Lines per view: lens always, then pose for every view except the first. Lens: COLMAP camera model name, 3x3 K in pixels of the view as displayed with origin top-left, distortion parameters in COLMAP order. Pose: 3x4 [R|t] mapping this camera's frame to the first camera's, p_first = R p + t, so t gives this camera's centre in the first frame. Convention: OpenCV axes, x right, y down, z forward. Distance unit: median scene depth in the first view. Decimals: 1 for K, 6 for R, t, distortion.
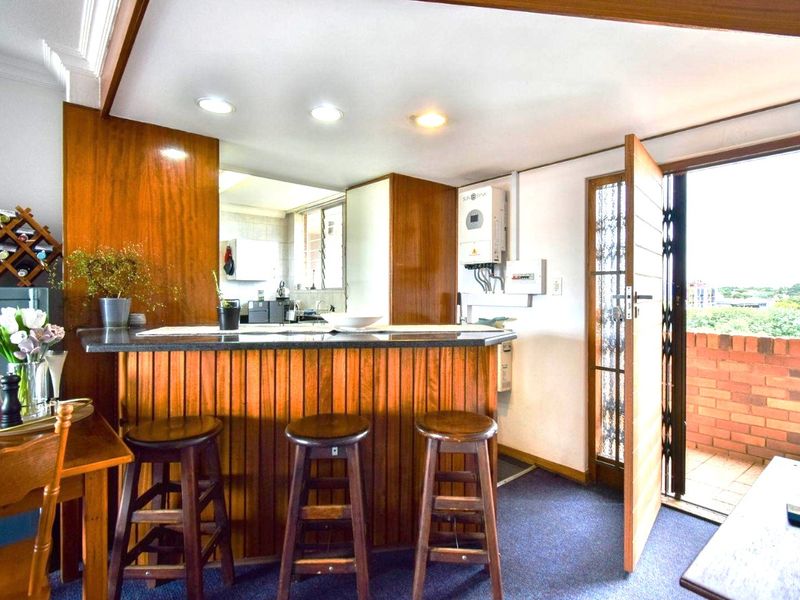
lens RADIAL K [[413.9, 0, 399.8], [0, 413.9, 303.1], [0, 0, 1]] dist [0.000687, 0.000062]
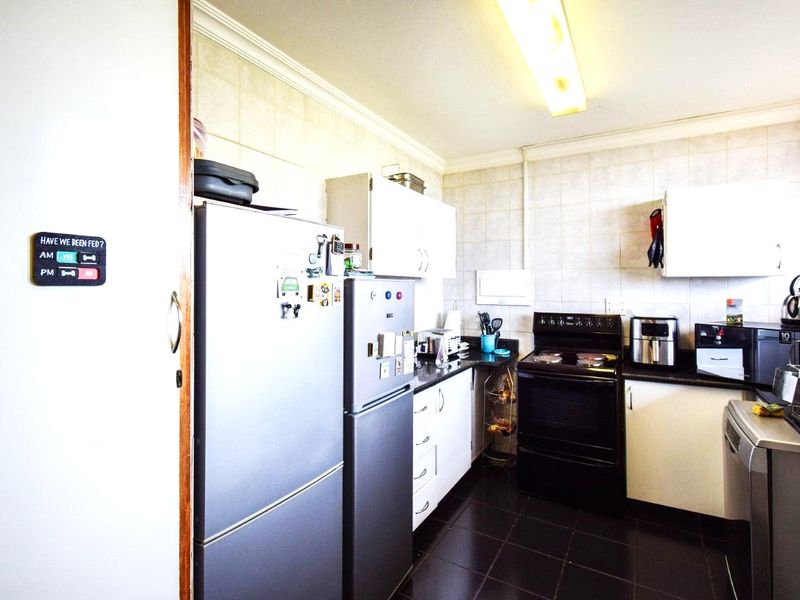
lens RADIAL K [[409.0, 0, 399.7], [0, 409.0, 281.9], [0, 0, 1]] dist [0.002249, -0.000223]
pose [[0.333426, -0.015096, -0.942655, -0.131874], [-0.024615, 0.999392, -0.024711, -0.073049], [0.942455, 0.031443, 0.332852, 1.281580]]
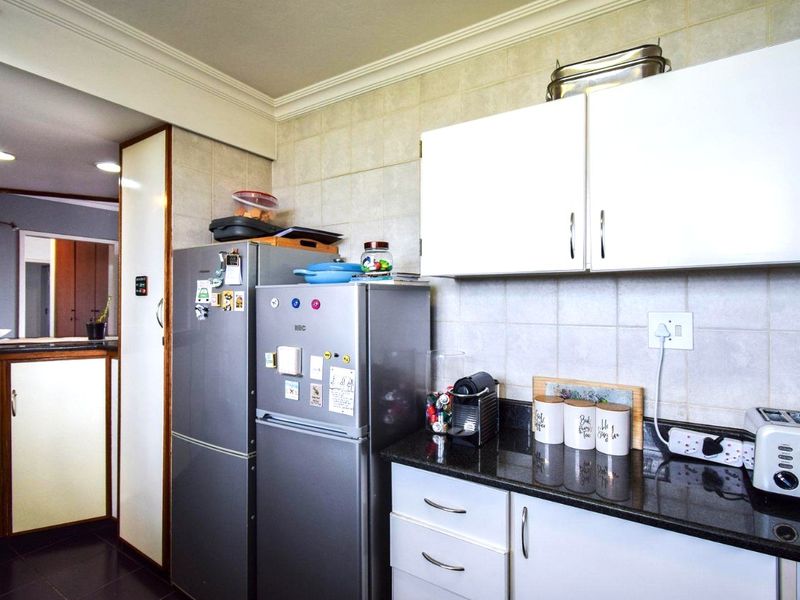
lens RADIAL K [[420.5, 0, 403.5], [0, 420.5, 297.8], [0, 0, 1]] dist [0.000178, 0.000172]
pose [[-0.954160, -0.008087, -0.299188, -0.782478], [-0.012448, 0.999842, 0.012673, -0.085215], [0.299039, 0.015817, -0.954110, 2.147861]]
